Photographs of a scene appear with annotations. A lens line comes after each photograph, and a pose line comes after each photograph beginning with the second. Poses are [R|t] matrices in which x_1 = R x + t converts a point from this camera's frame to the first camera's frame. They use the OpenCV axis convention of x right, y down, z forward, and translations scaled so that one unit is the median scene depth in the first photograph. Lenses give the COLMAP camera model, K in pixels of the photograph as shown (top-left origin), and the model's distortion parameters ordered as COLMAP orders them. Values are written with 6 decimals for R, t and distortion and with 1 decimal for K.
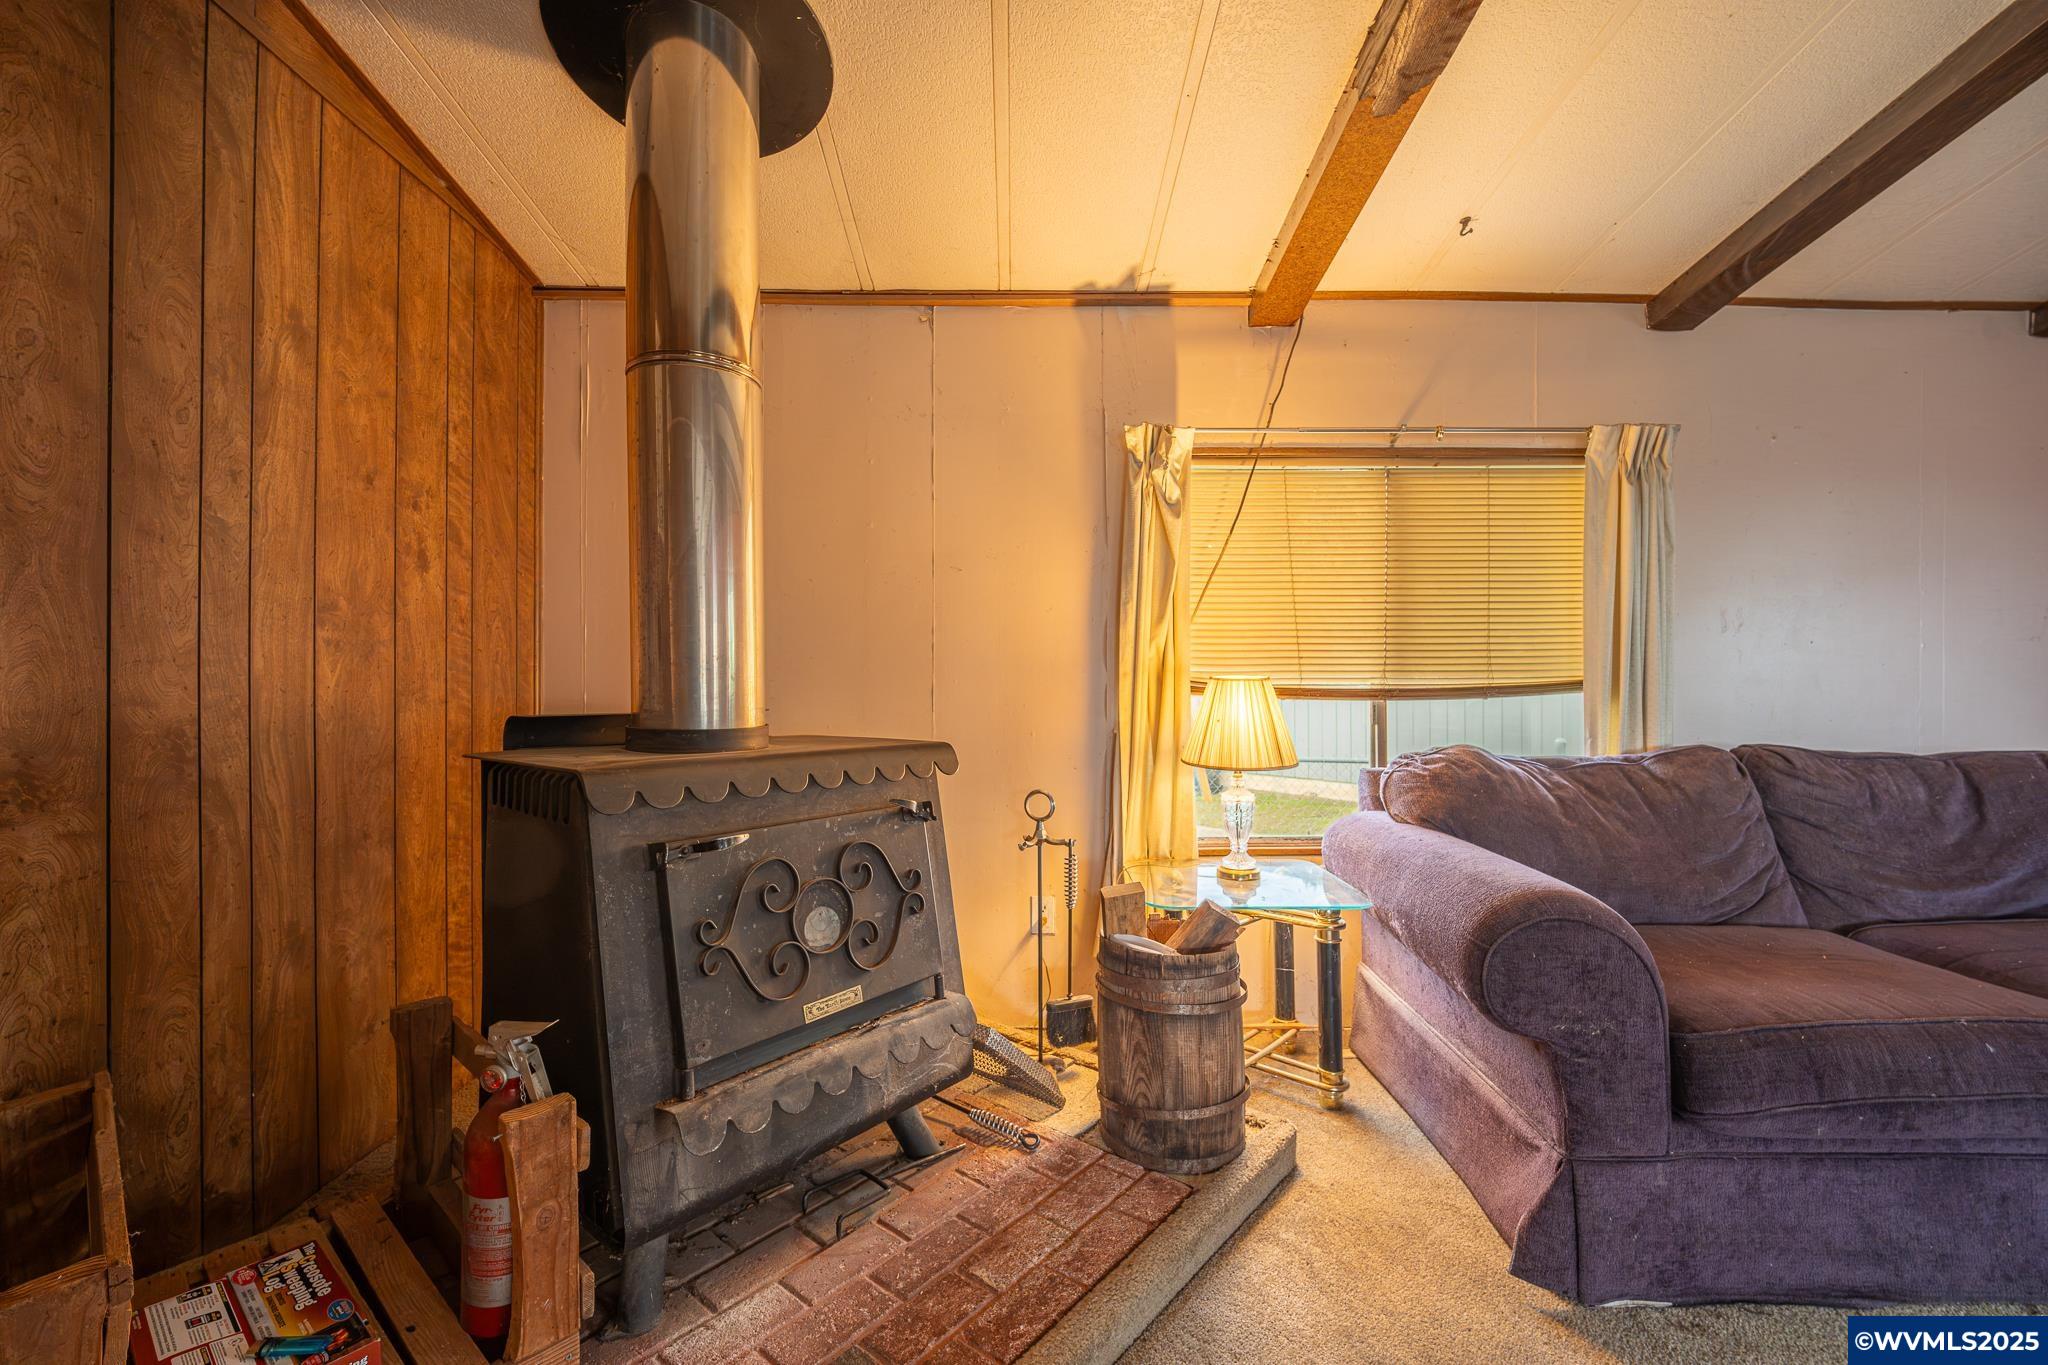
lens RADIAL K [[860.5, 0, 1029.6], [0, 860.5, 681.2], [0, 0, 1]] dist [0.002185, -0.008381]
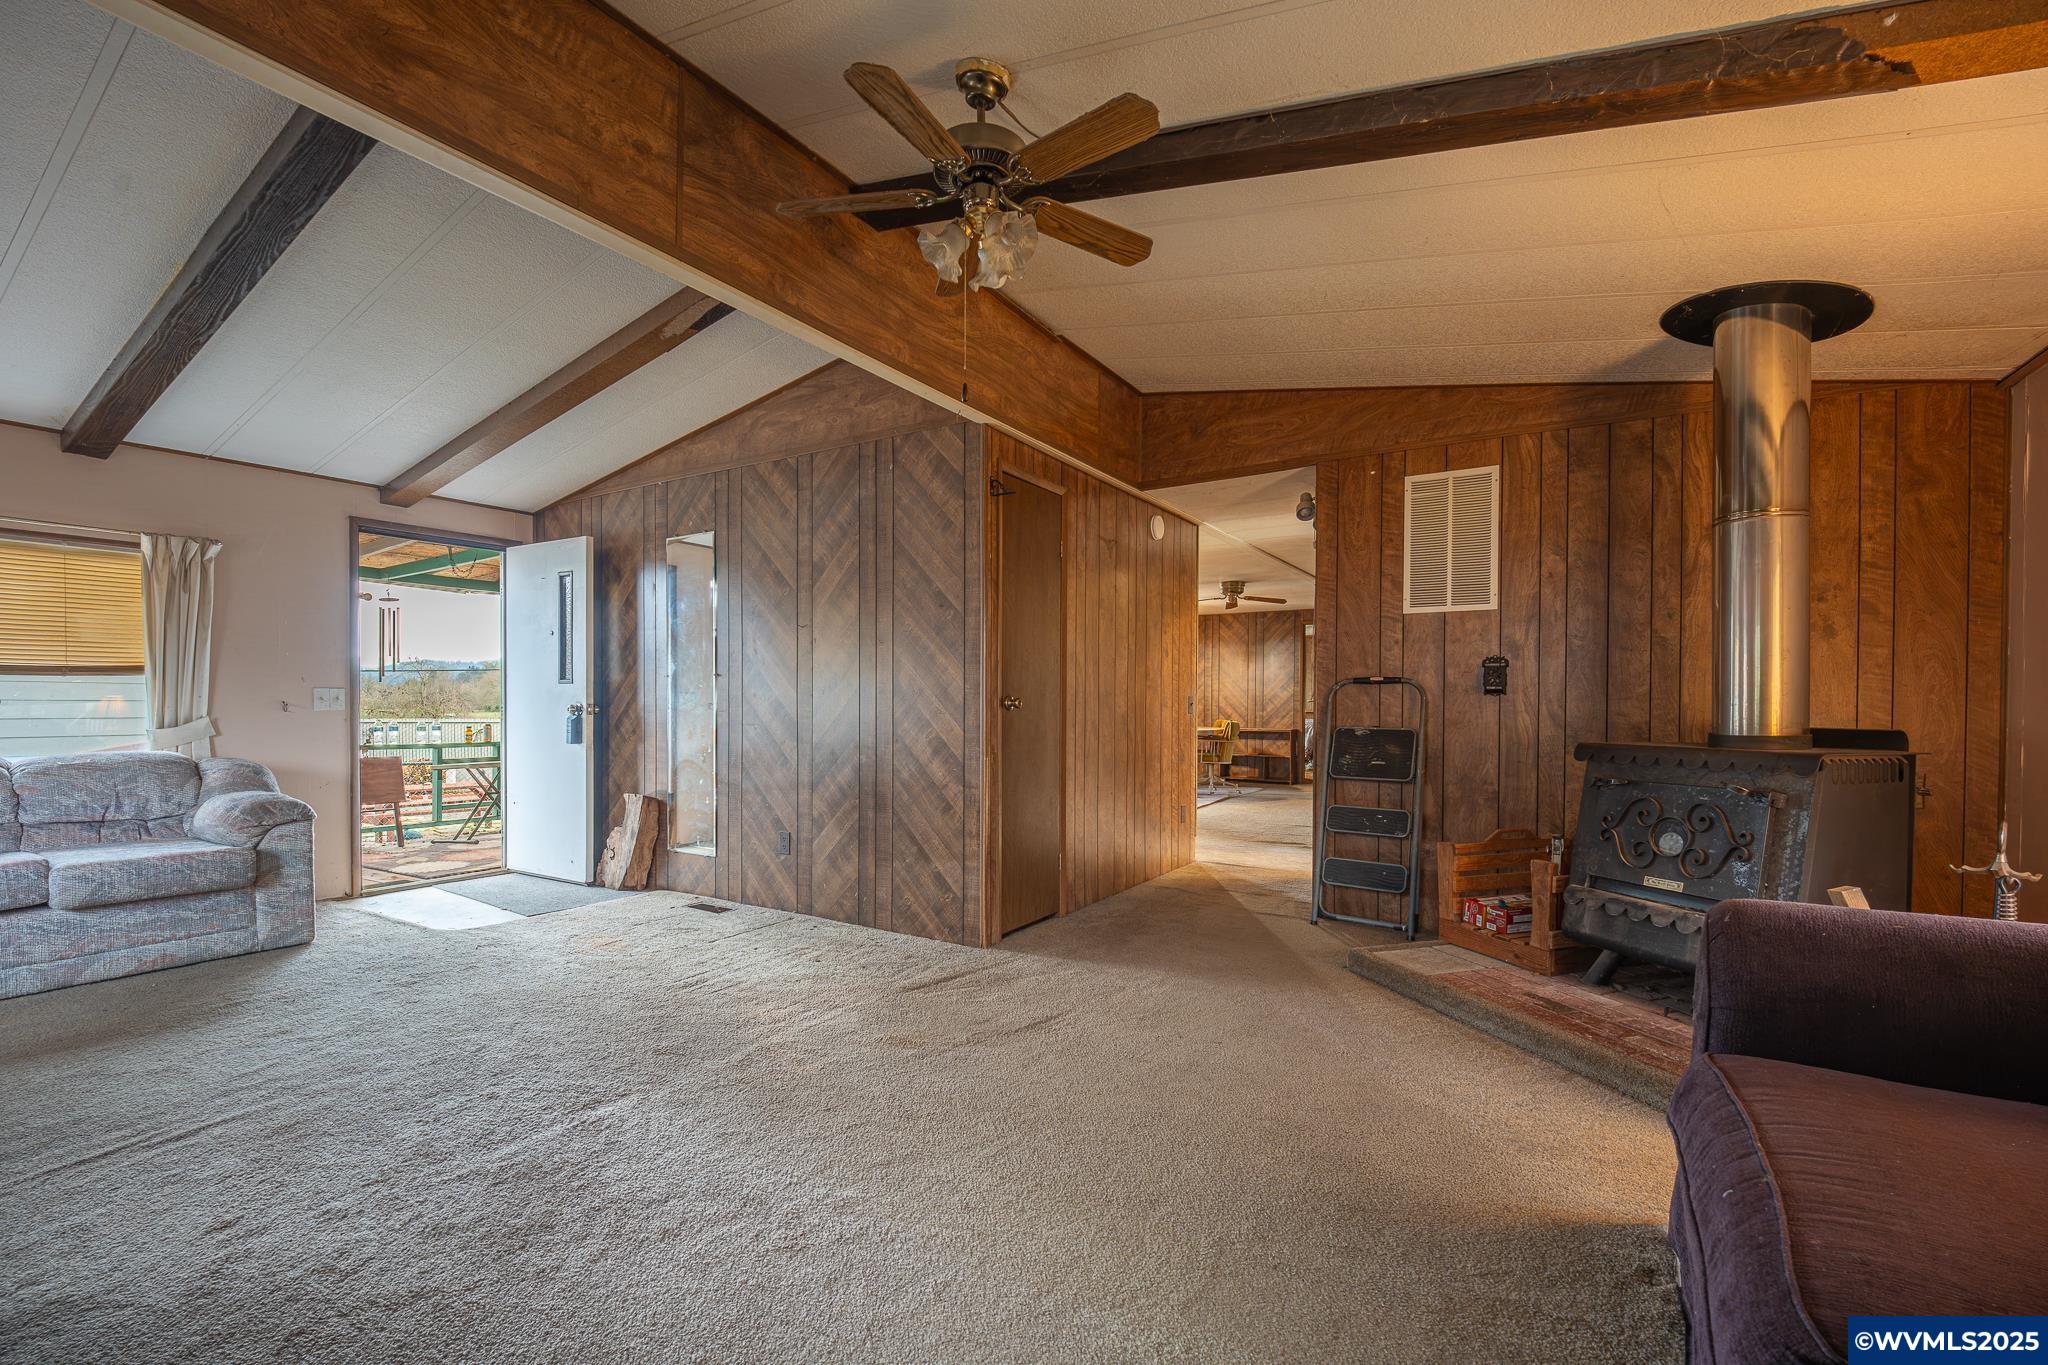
lens RADIAL K [[860.5, 0, 1049.4], [0, 860.5, 709.3], [0, 0, 1]] dist [0.002185, -0.008381]
pose [[-0.521471, 0.002114, -0.853266, 1.736868], [-0.002523, 0.999989, 0.004019, 0.001766], [0.853265, 0.004249, -0.521460, 0.729066]]
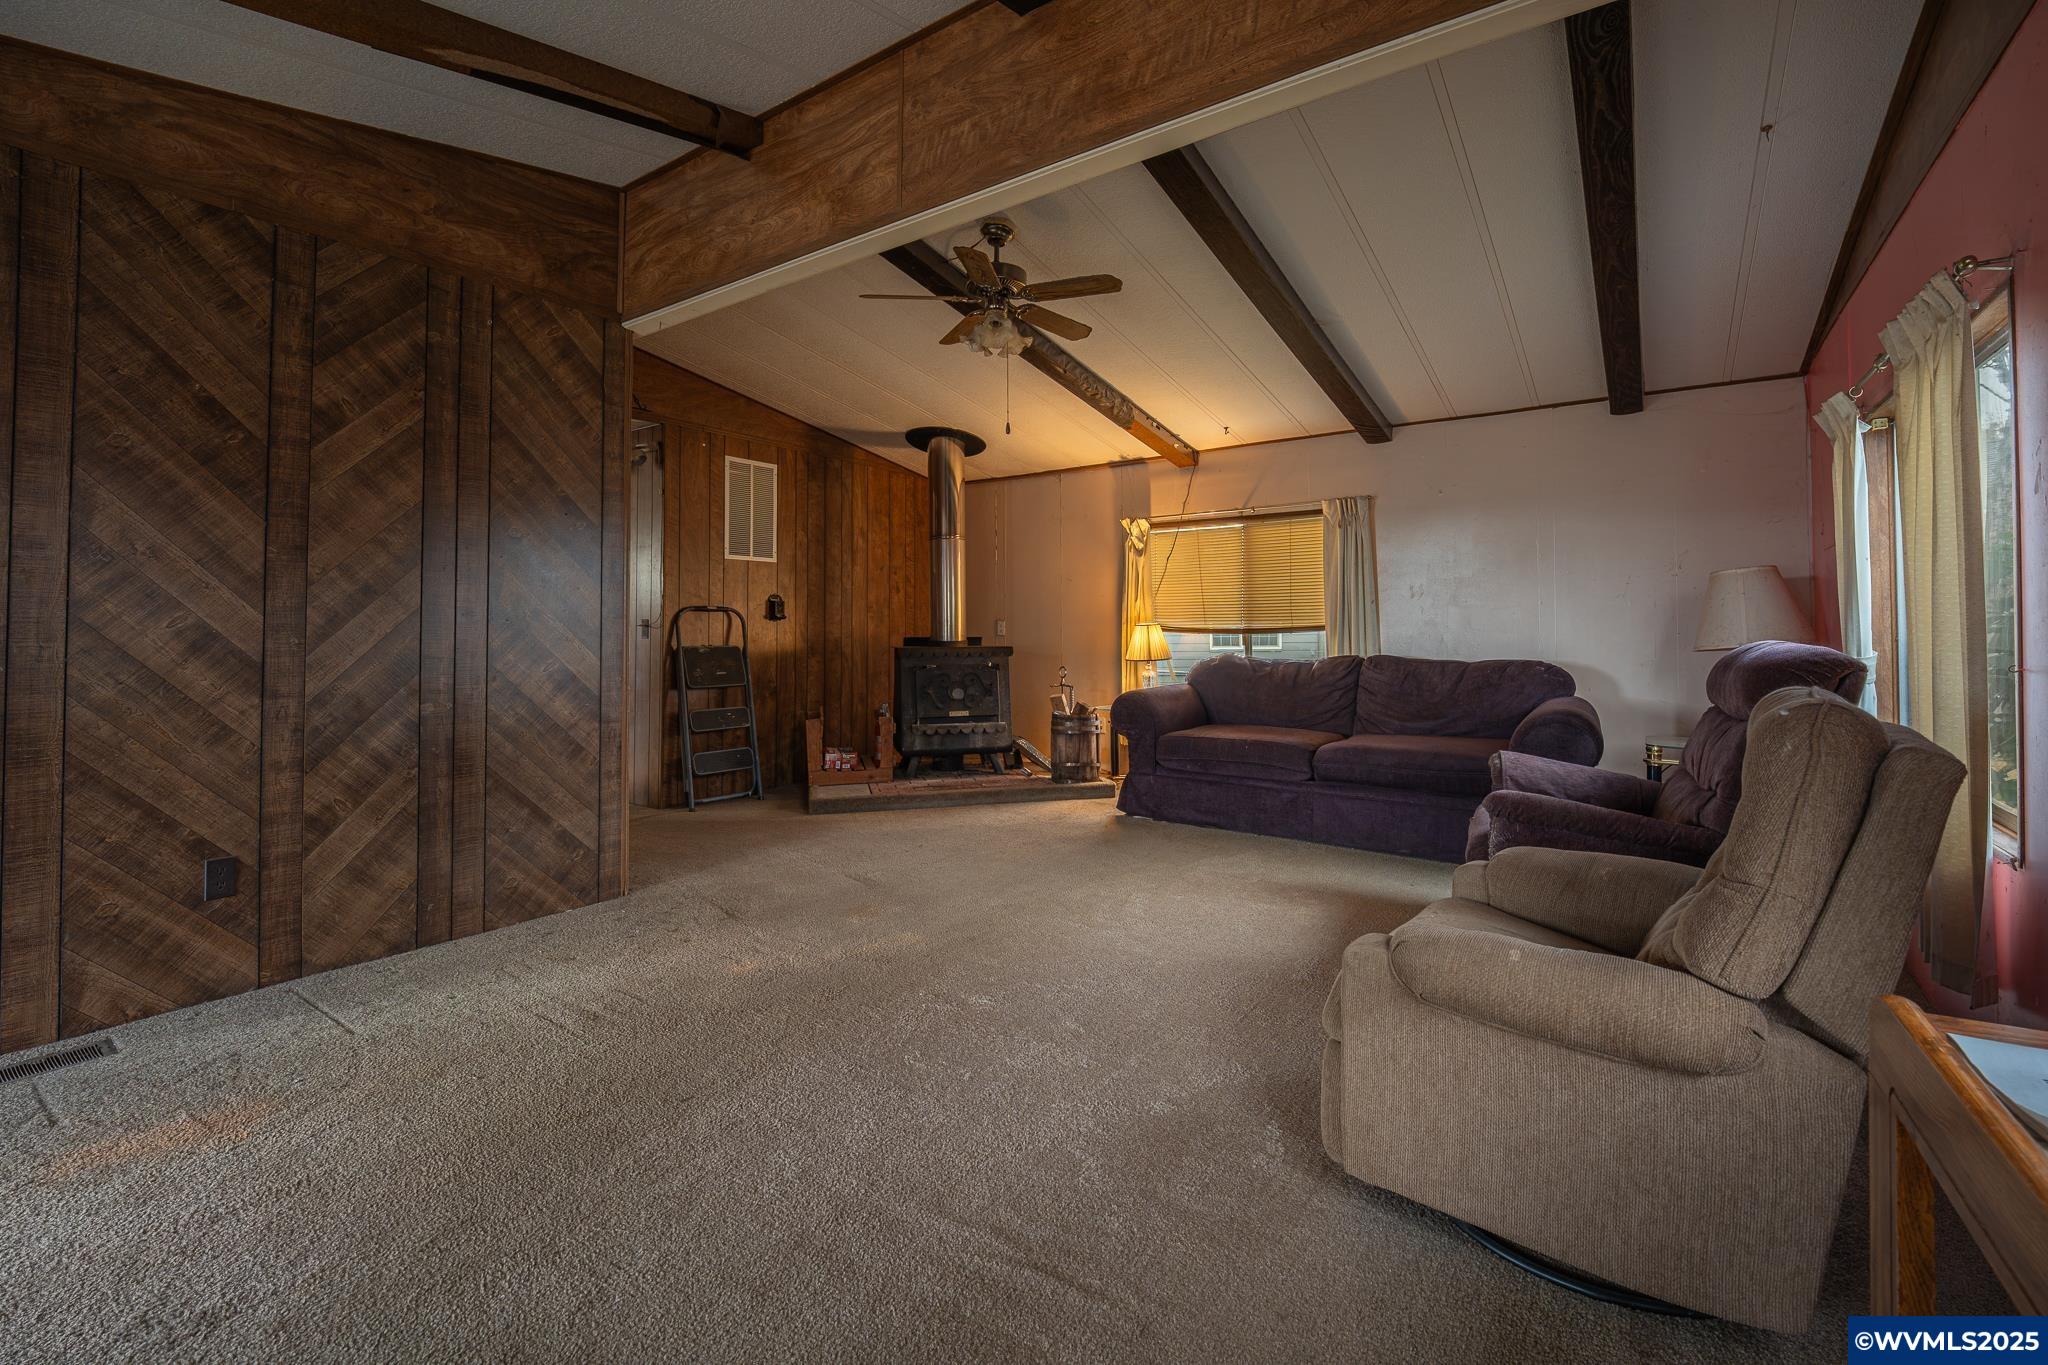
lens RADIAL K [[860.5, 0, 1030.9], [0, 860.5, 606.6], [0, 0, 1]] dist [0.002185, -0.008381]
pose [[0.813668, -0.020318, -0.580974, 1.913398], [0.008438, 0.999697, -0.023143, -0.000649], [0.581268, 0.013928, 0.813593, -1.615312]]
